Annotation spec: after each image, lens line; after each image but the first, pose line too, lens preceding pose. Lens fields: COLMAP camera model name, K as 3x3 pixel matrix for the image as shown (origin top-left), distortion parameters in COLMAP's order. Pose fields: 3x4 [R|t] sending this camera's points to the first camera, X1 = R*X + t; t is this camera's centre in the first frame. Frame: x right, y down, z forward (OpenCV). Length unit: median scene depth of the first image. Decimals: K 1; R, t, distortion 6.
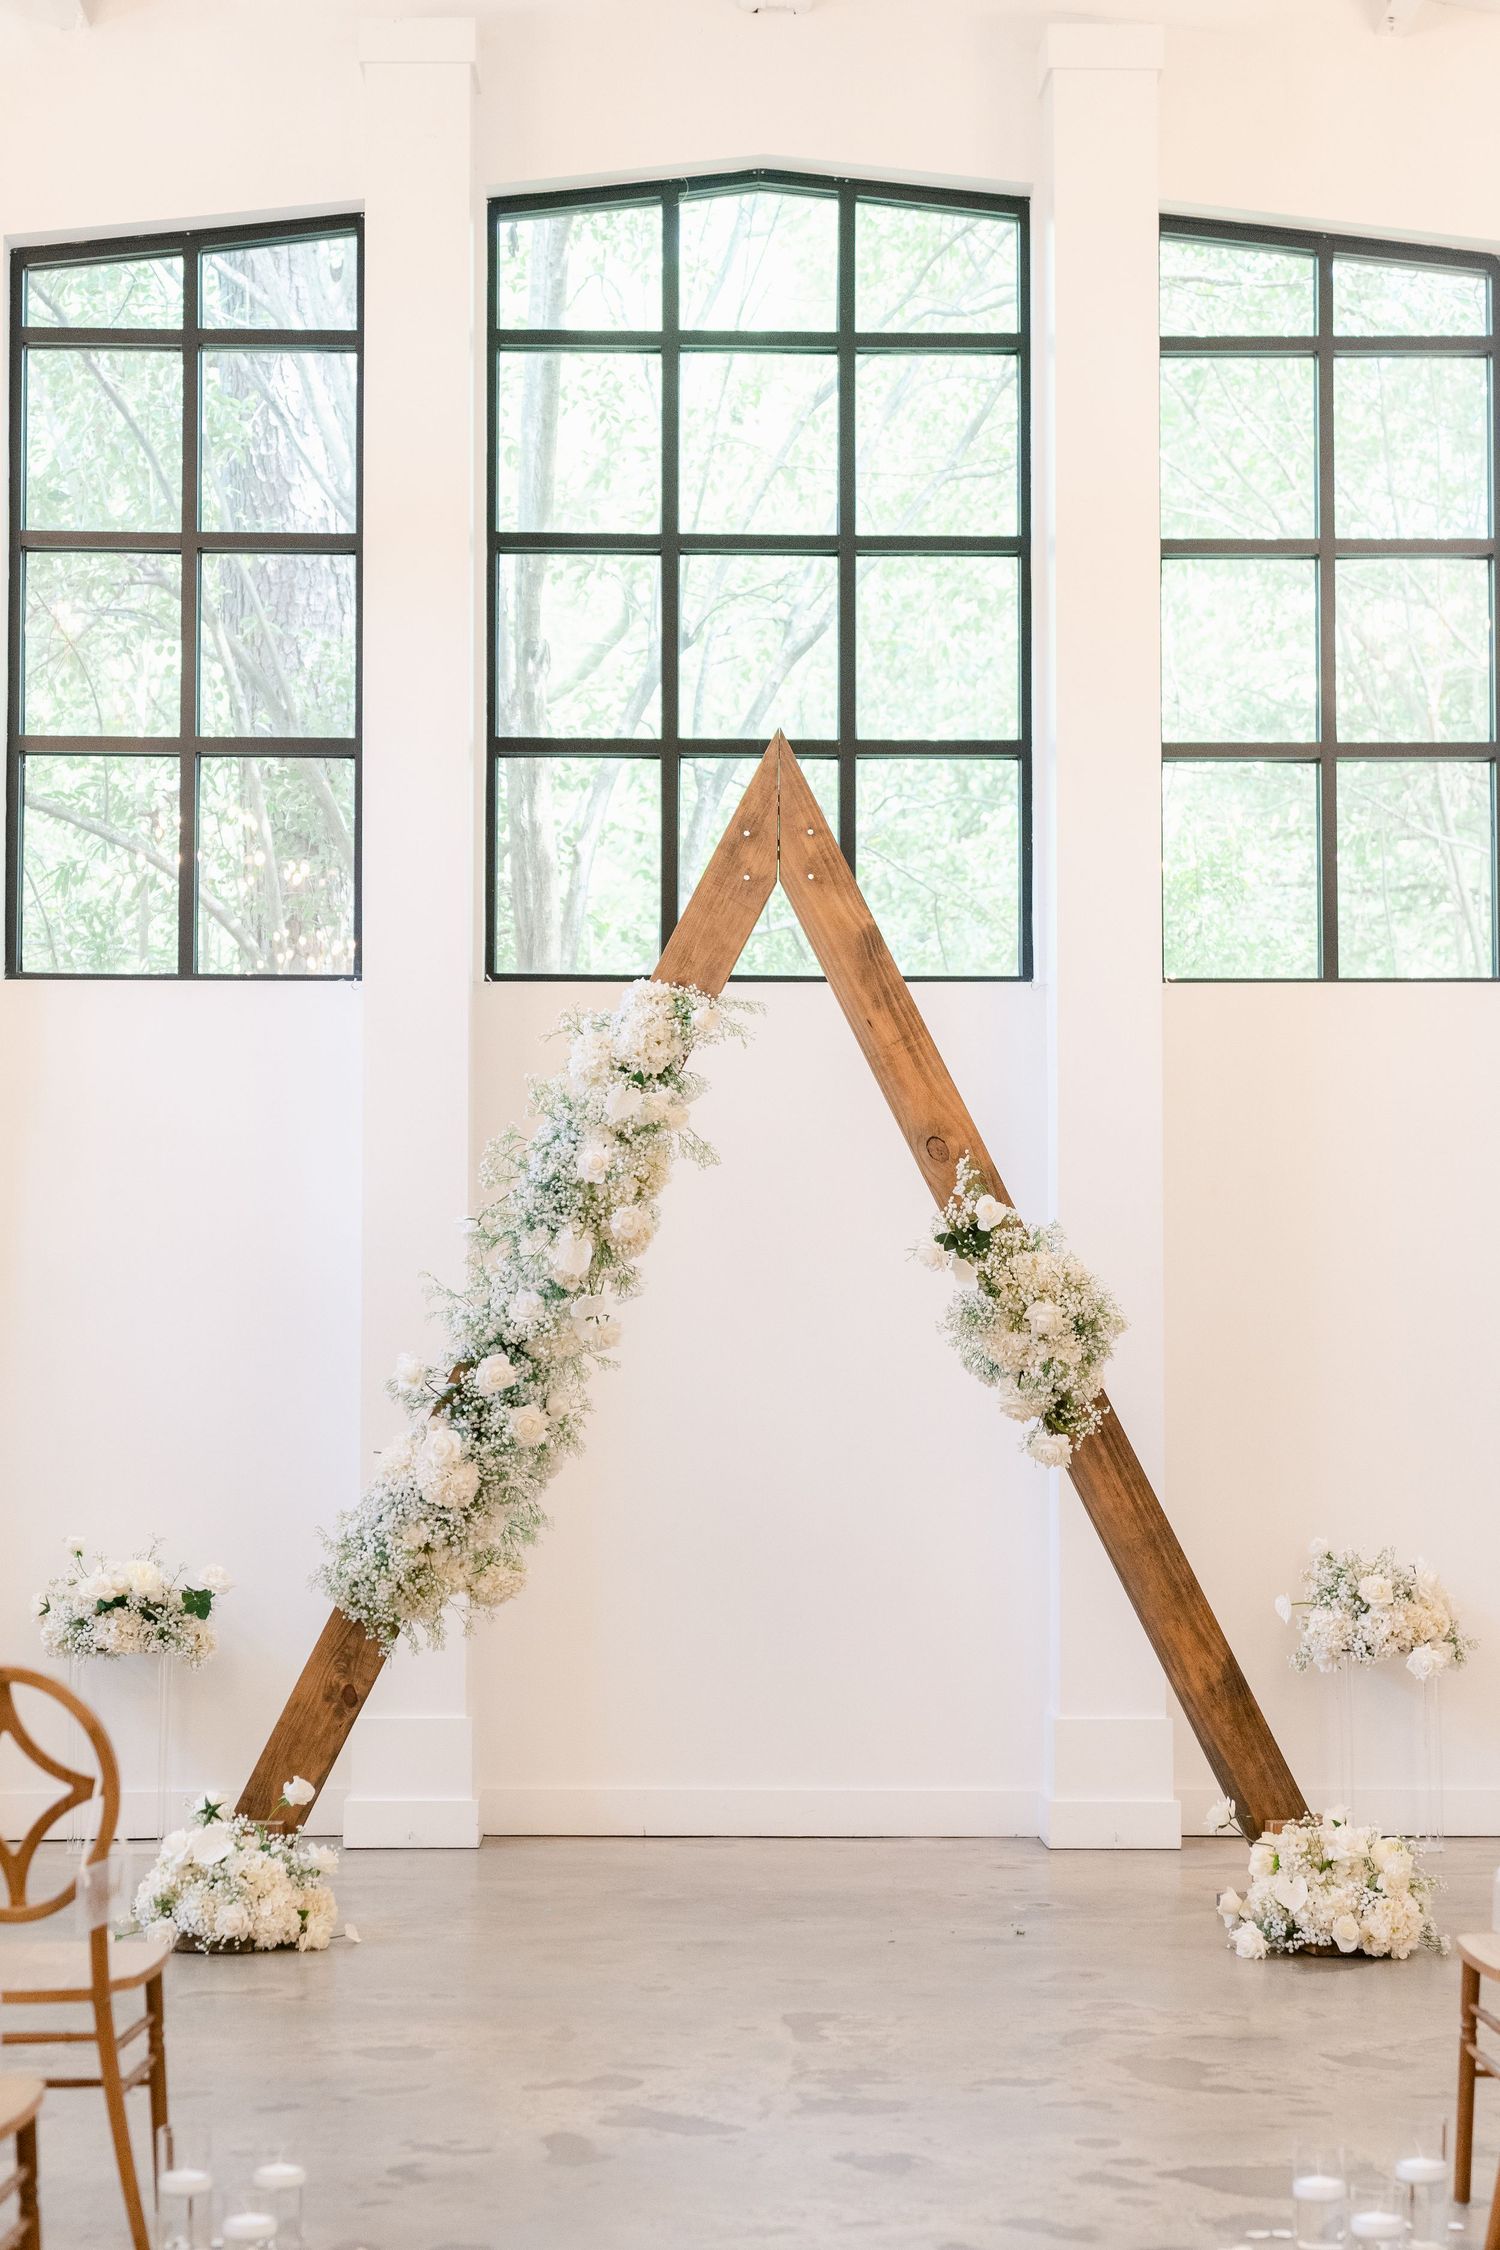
lens RADIAL K [[3799.3, 0, 742.4], [0, 3799.3, 1131.6], [0, 0, 1]] dist [0.068544, 0.000000]
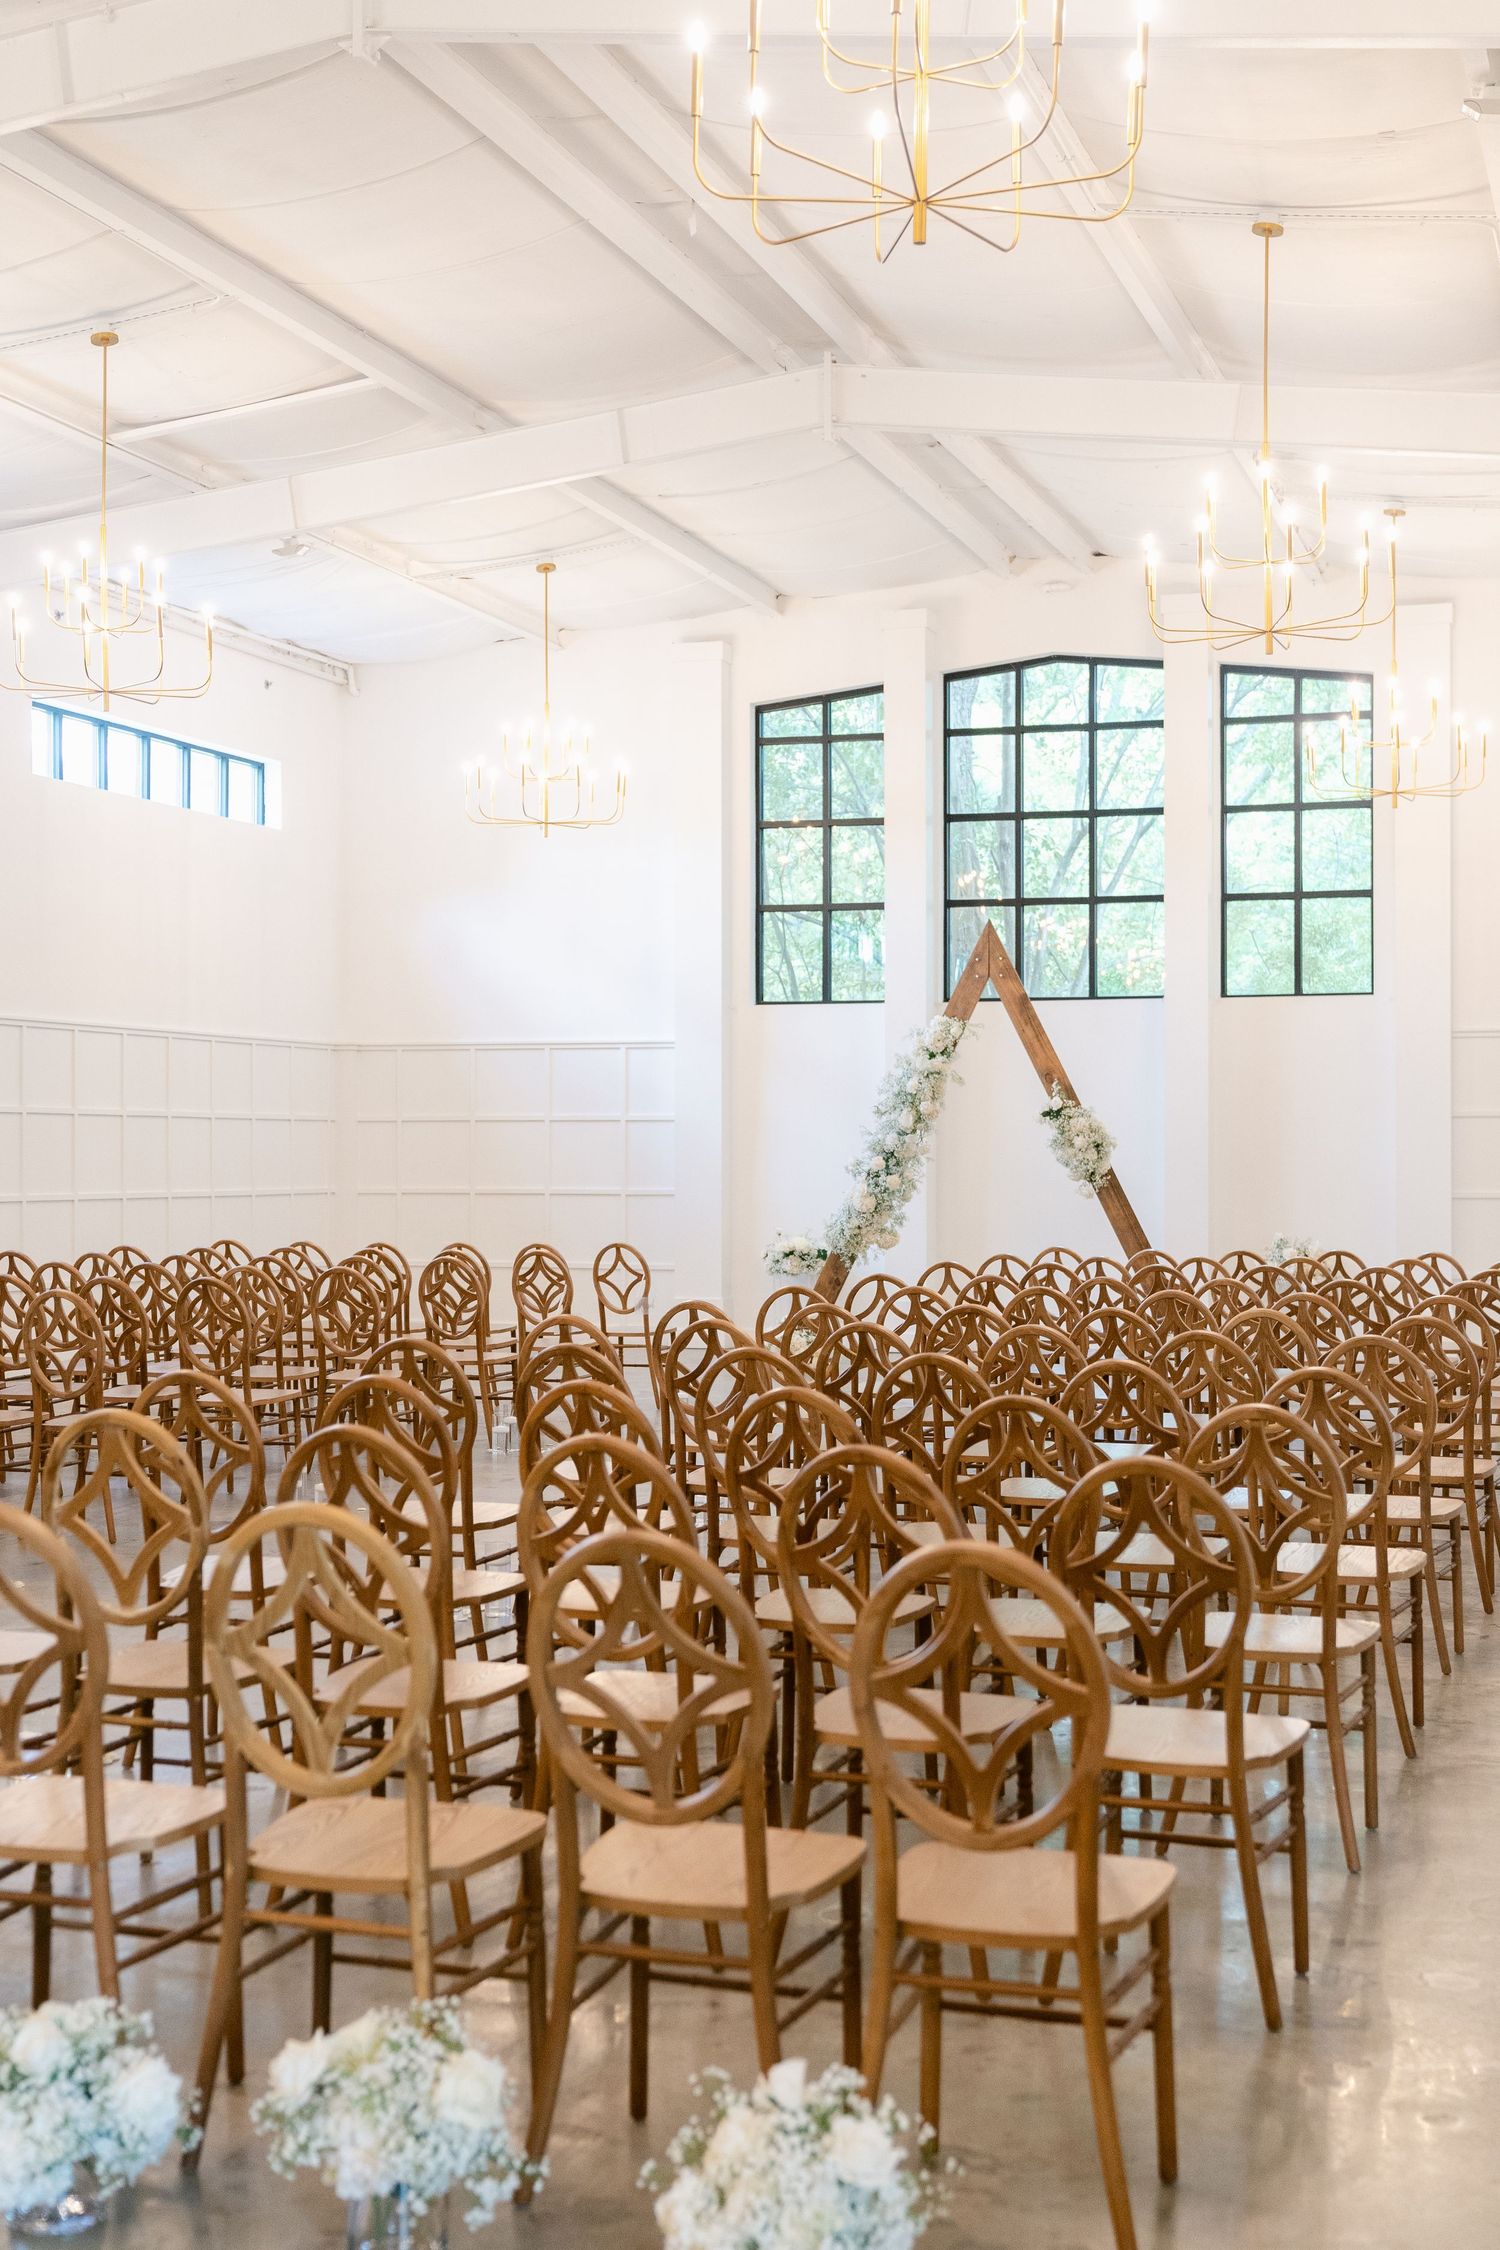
lens RADIAL K [[2915.9, 0, 757.0], [0, 2915.9, 1140.1], [0, 0, 1]] dist [-0.011789, 0.000000]
pose [[0.947578, -0.002154, -0.319518, 0.503353], [0.019949, 0.998425, 0.052430, -0.062368], [0.318902, -0.056055, 0.946129, -0.973002]]
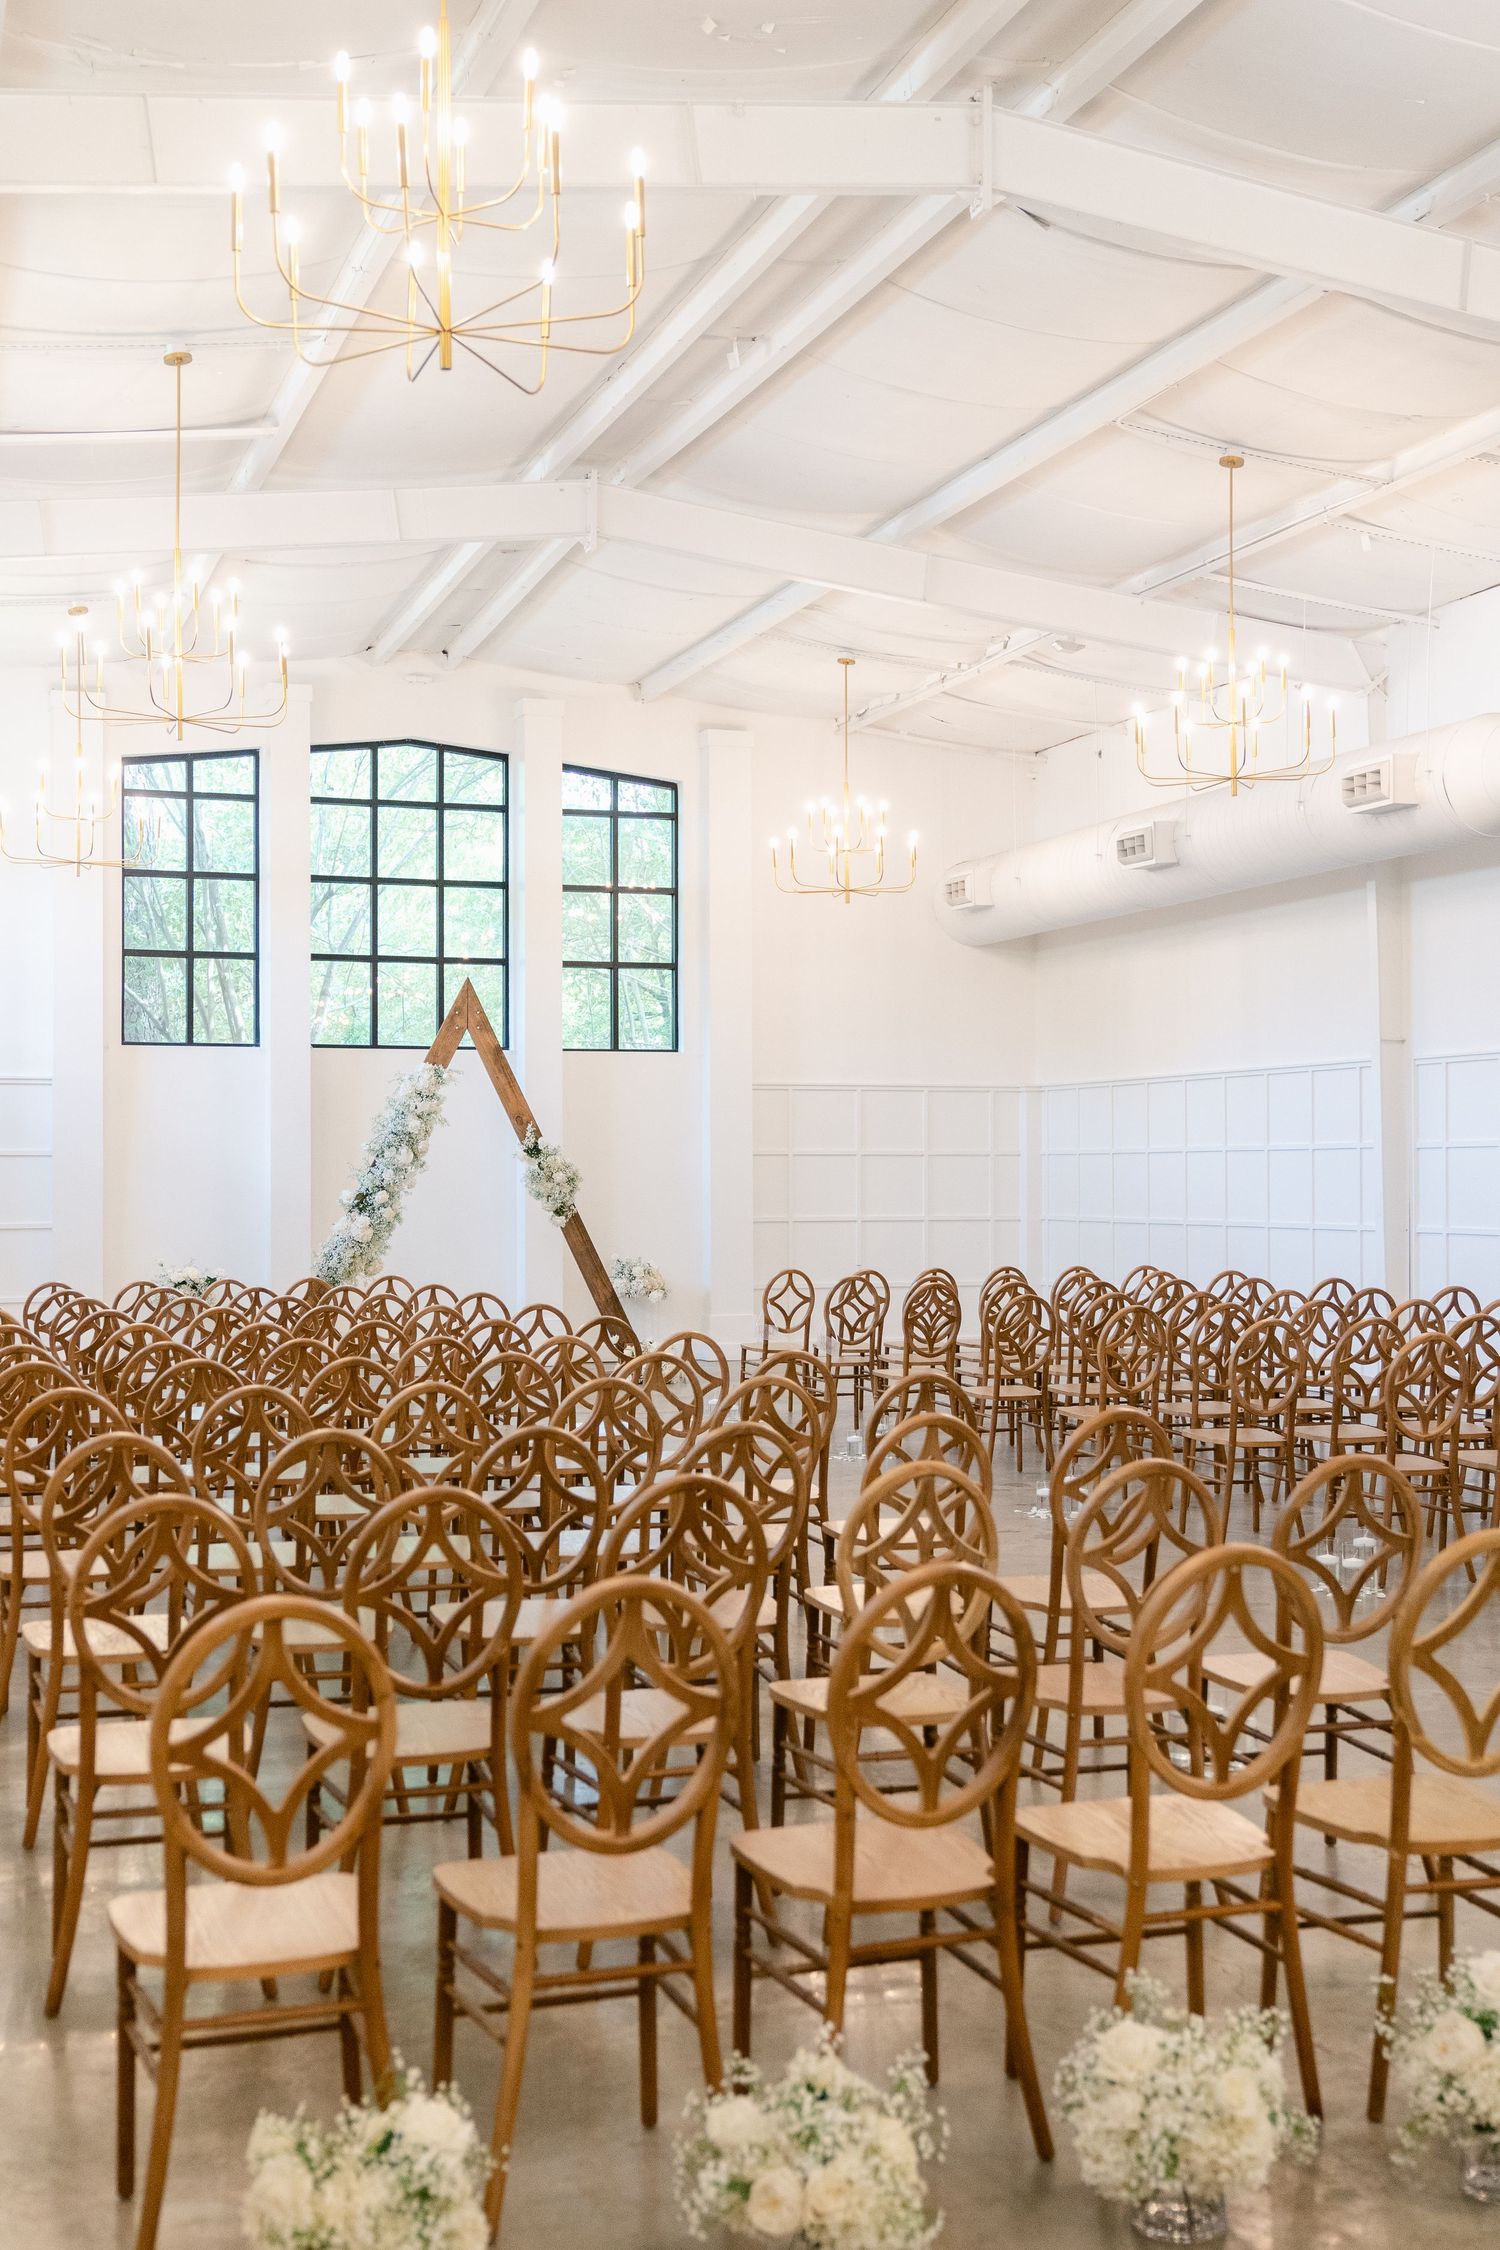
lens RADIAL K [[2635.4, 0, 746.4], [0, 2635.4, 1124.9], [0, 0, 1]] dist [-0.008762, 0.000000]
pose [[0.951422, 0.003605, 0.307870, -0.411610], [-0.015539, 0.999219, 0.036321, -0.069097], [-0.307499, -0.039341, 0.950735, -1.002438]]
